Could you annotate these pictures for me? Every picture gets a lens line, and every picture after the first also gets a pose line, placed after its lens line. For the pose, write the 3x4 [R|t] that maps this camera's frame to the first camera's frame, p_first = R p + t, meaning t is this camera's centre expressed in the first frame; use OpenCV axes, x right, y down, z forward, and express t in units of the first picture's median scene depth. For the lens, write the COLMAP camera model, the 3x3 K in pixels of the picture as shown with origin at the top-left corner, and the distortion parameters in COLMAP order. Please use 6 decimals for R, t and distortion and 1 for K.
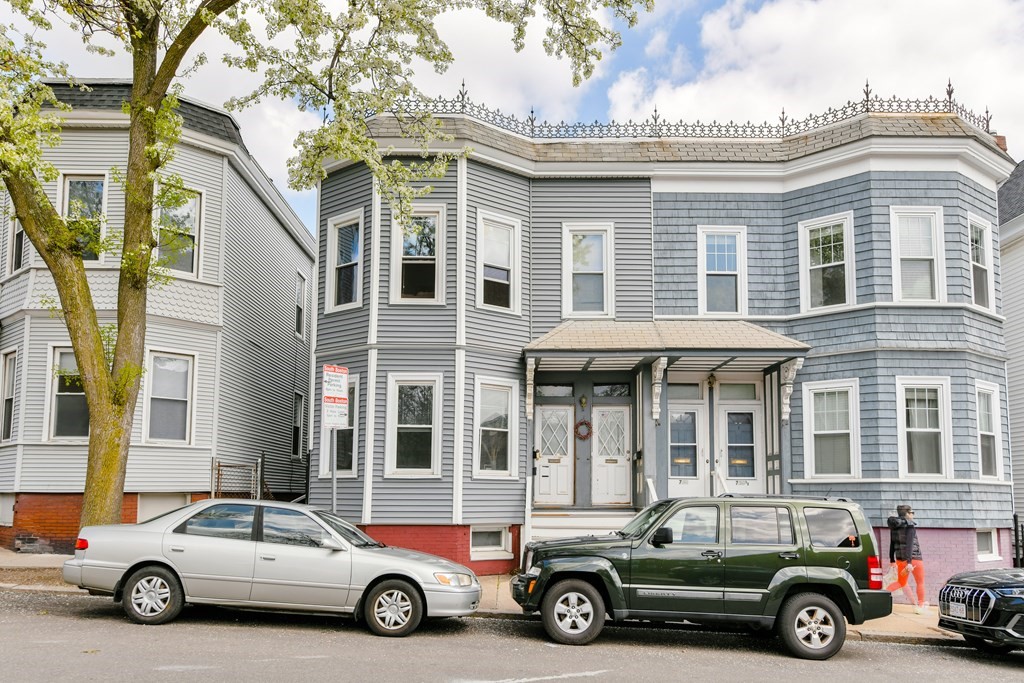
lens RADIAL K [[689.1, 0, 513.9], [0, 689.1, 340.5], [0, 0, 1]] dist [0.016566, -0.007045]
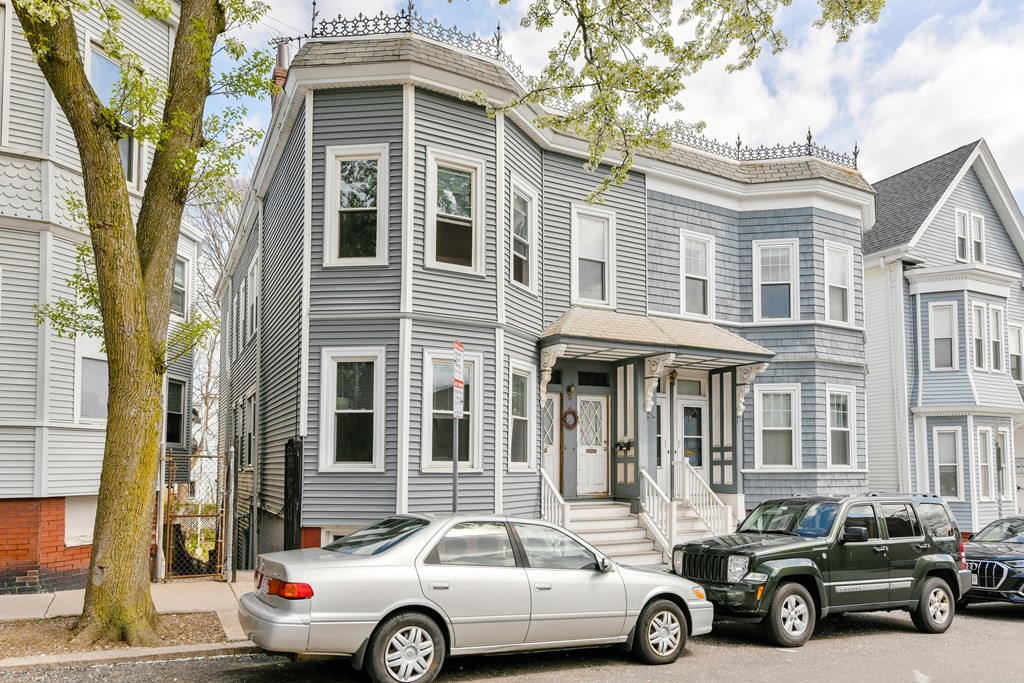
lens RADIAL K [[689.1, 0, 512.6], [0, 689.1, 343.6], [0, 0, 1]] dist [0.016566, -0.007045]
pose [[0.876626, 0.079528, 0.474555, -0.471961], [-0.100948, 0.994695, 0.019782, 0.012924], [-0.470464, -0.065246, 0.880004, 0.198780]]
